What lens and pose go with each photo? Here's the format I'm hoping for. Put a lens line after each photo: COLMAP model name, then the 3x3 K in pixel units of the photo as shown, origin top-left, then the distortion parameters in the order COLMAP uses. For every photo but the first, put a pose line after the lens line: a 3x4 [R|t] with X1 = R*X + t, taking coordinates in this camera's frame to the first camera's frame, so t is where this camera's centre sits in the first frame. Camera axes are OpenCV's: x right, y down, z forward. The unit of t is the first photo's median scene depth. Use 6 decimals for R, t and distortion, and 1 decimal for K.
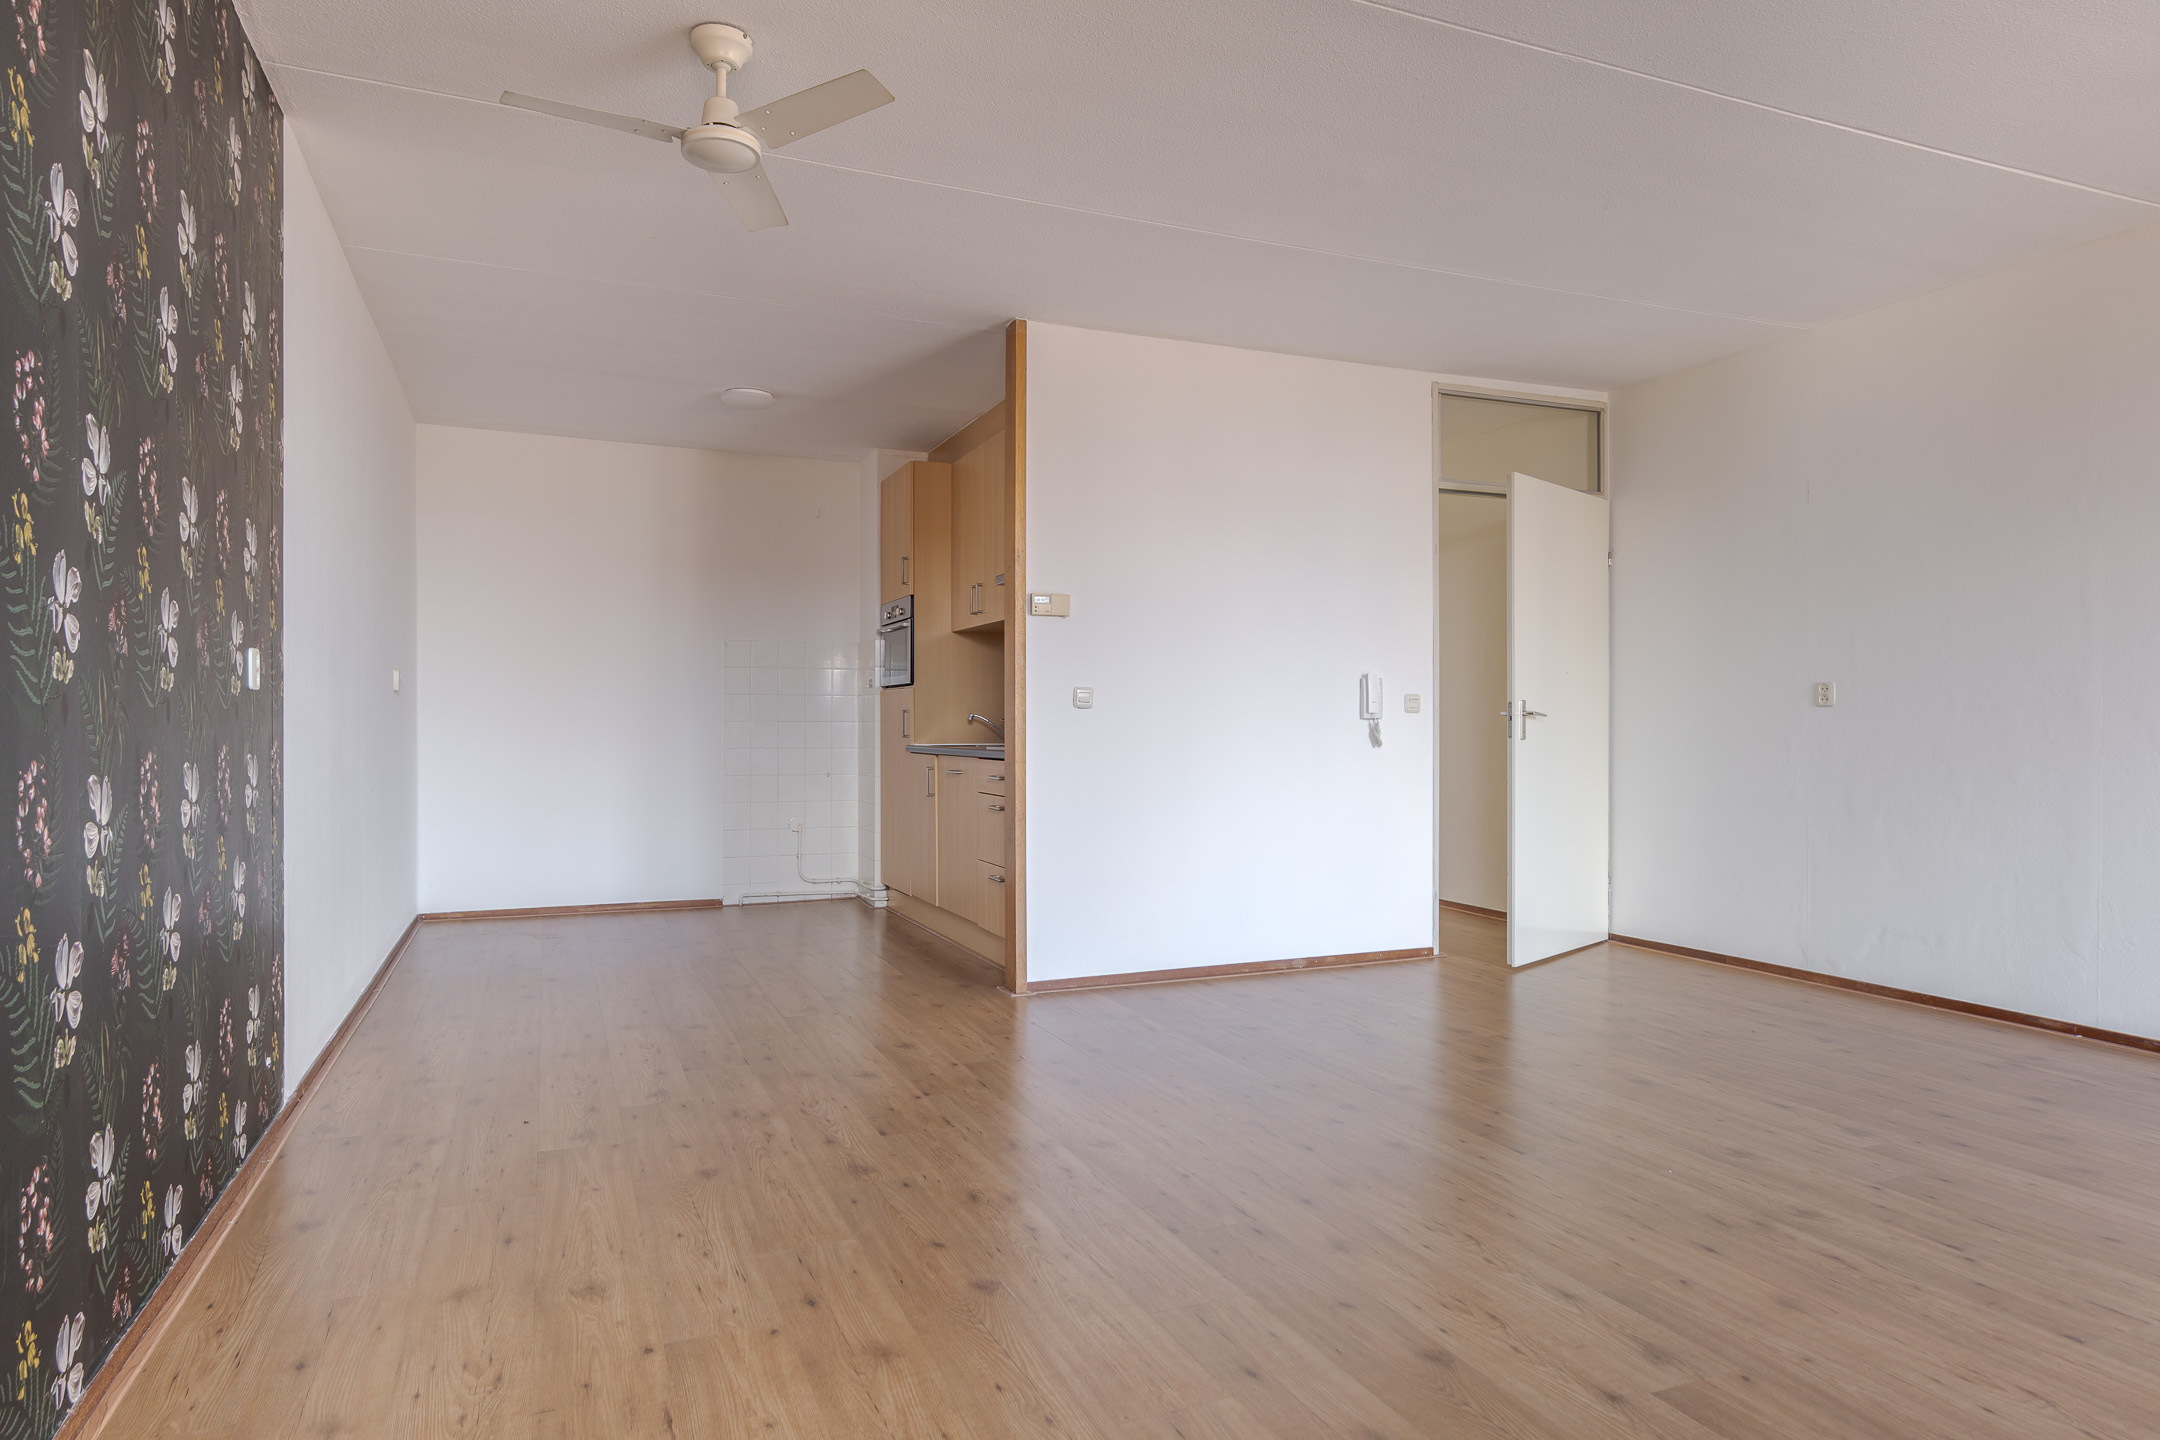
lens RADIAL K [[1267.9, 0, 1080.0], [0, 1267.9, 720.0], [0, 0, 1]] dist [0.013928, -0.000430]
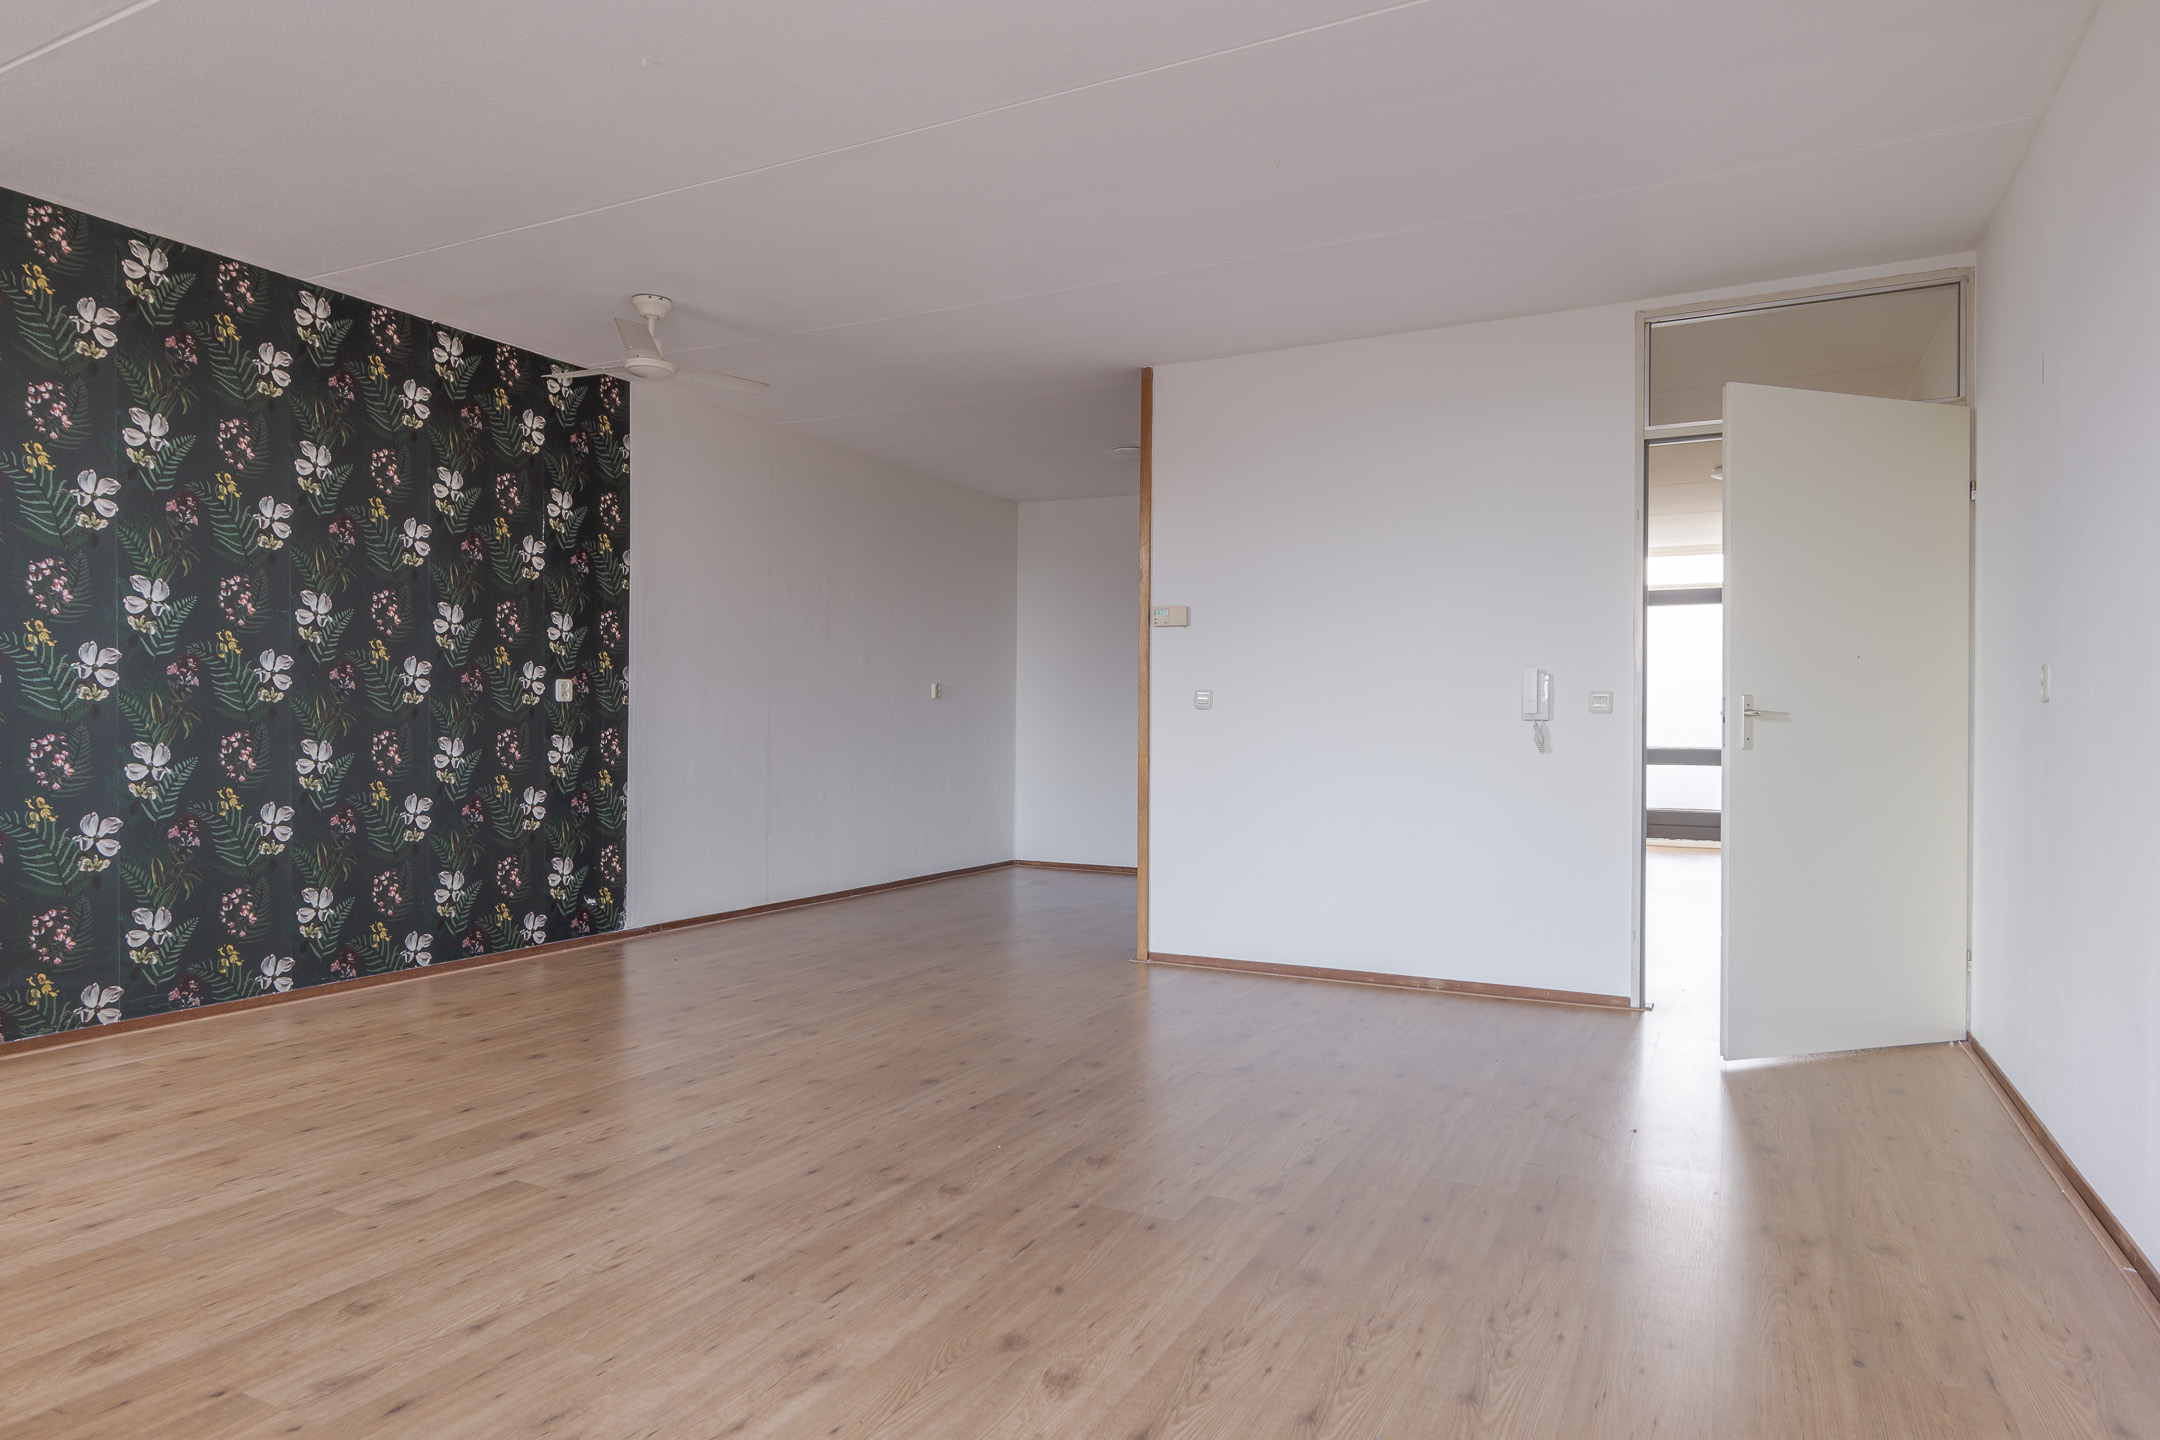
lens RADIAL K [[1267.9, 0, 1080.0], [0, 1267.9, 720.0], [0, 0, 1]] dist [0.013928, -0.000430]
pose [[0.636387, 0.001572, -0.771368, 1.508989], [-0.005668, 0.999980, -0.002639, 0.005416], [0.771349, 0.006052, 0.636384, 0.439420]]
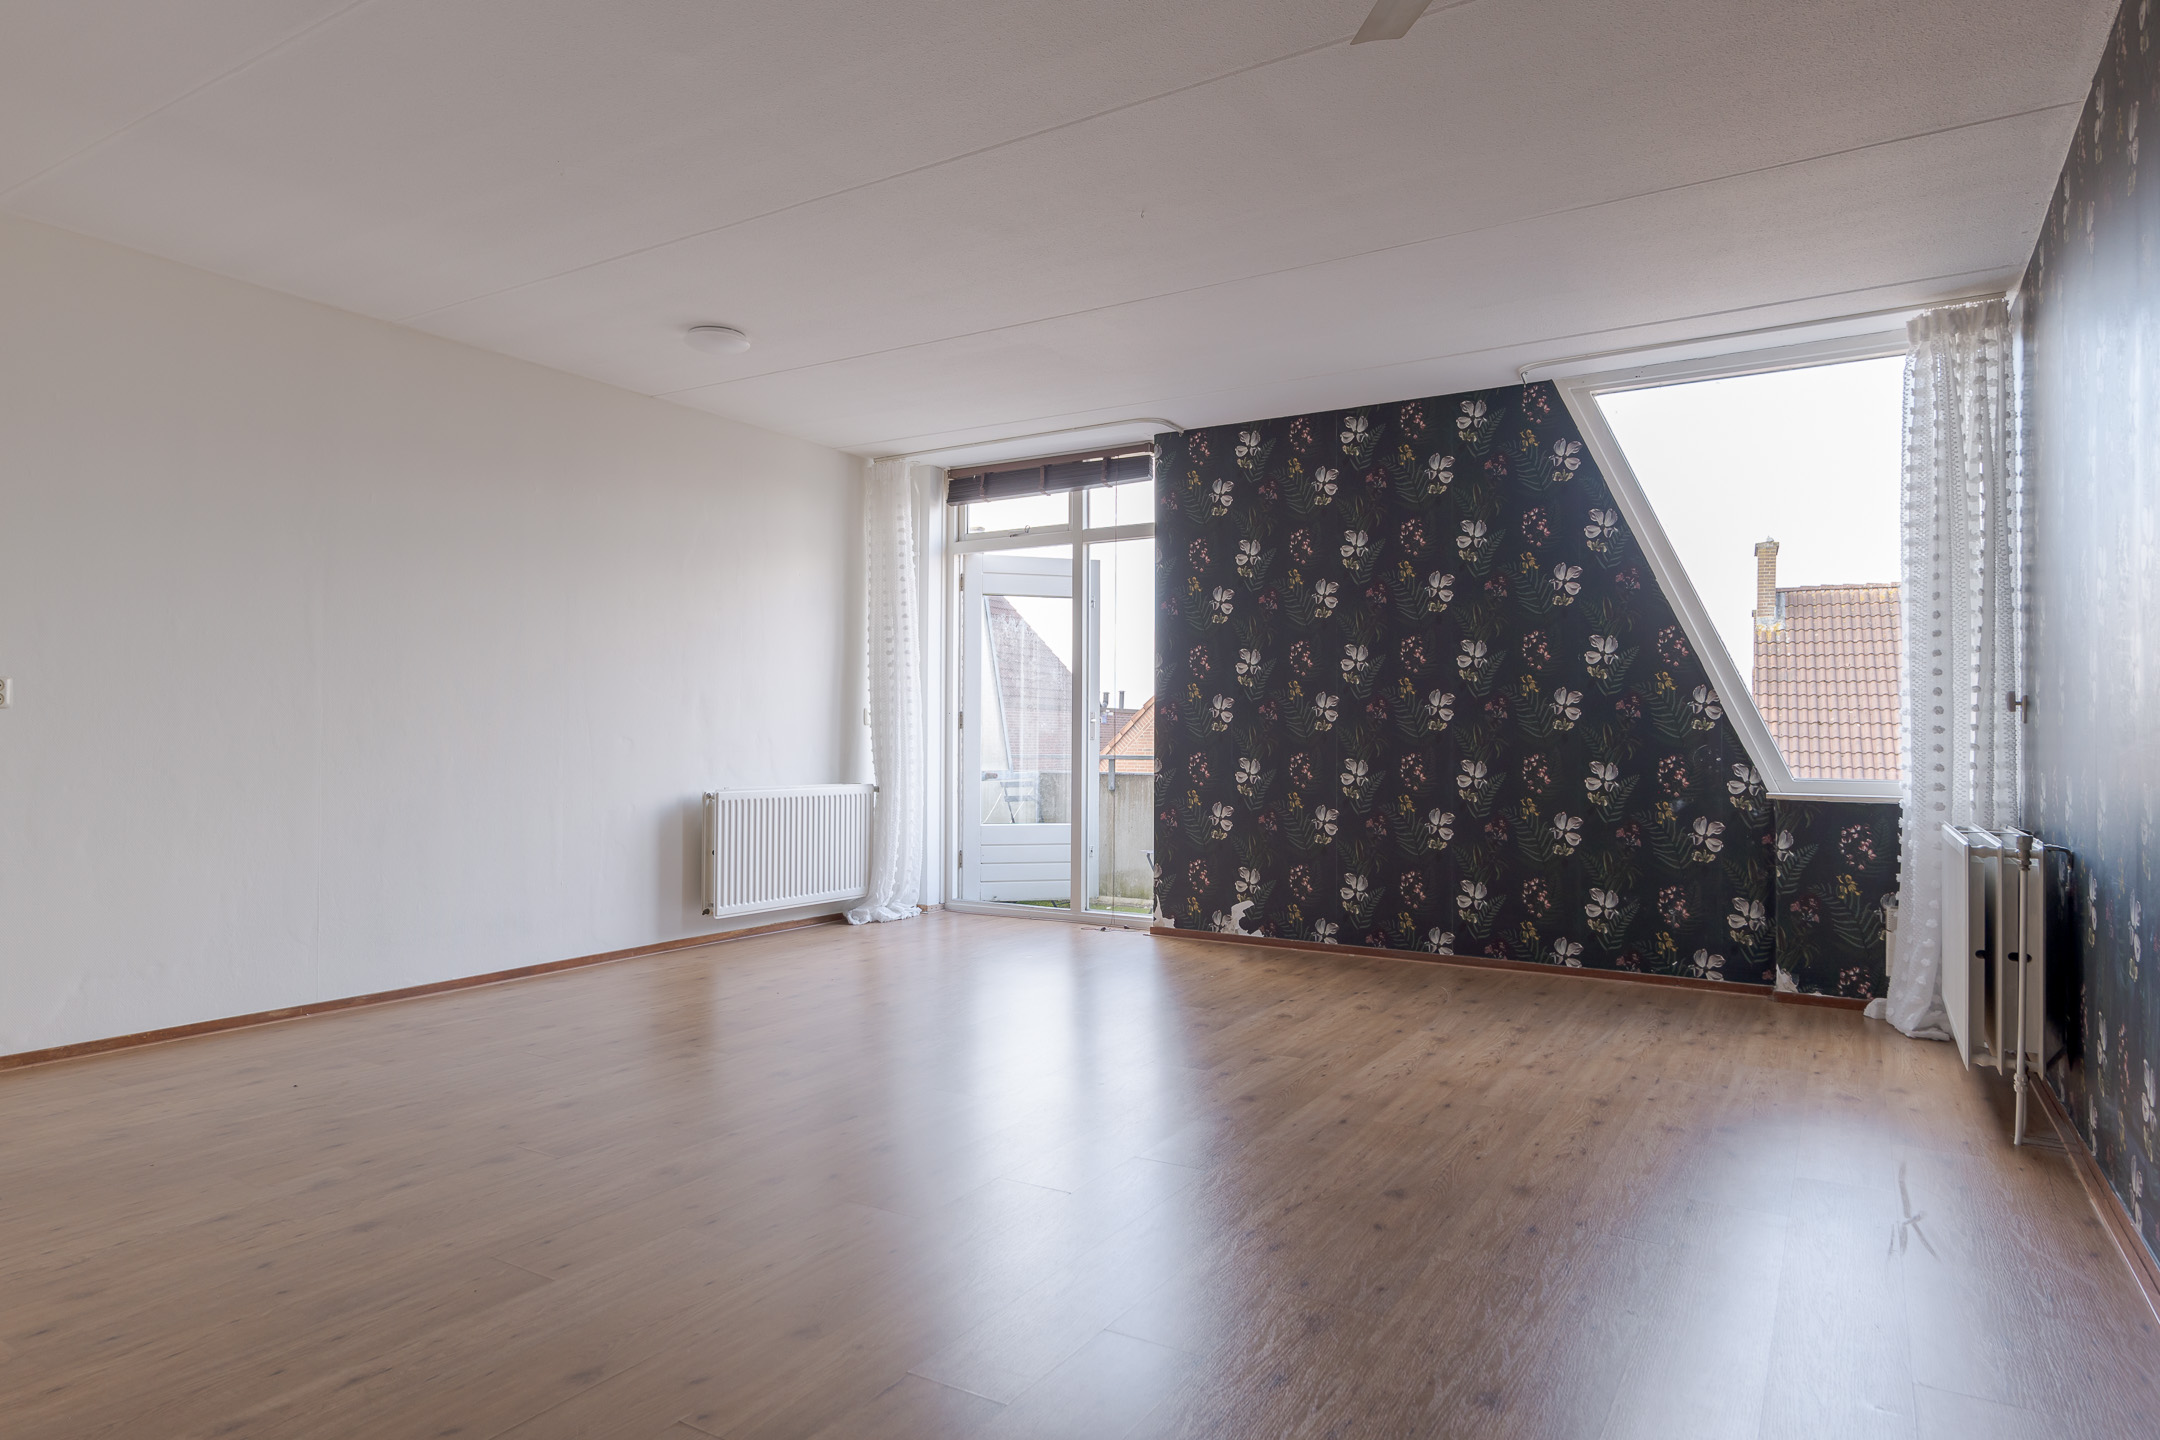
lens RADIAL K [[1267.9, 0, 1080.0], [0, 1267.9, 720.0], [0, 0, 1]] dist [0.013928, -0.000430]
pose [[-0.580688, 0.004149, 0.814116, -0.819682], [-0.006838, 0.999927, -0.009973, -0.000840], [-0.814098, -0.011358, -0.580617, 1.789055]]
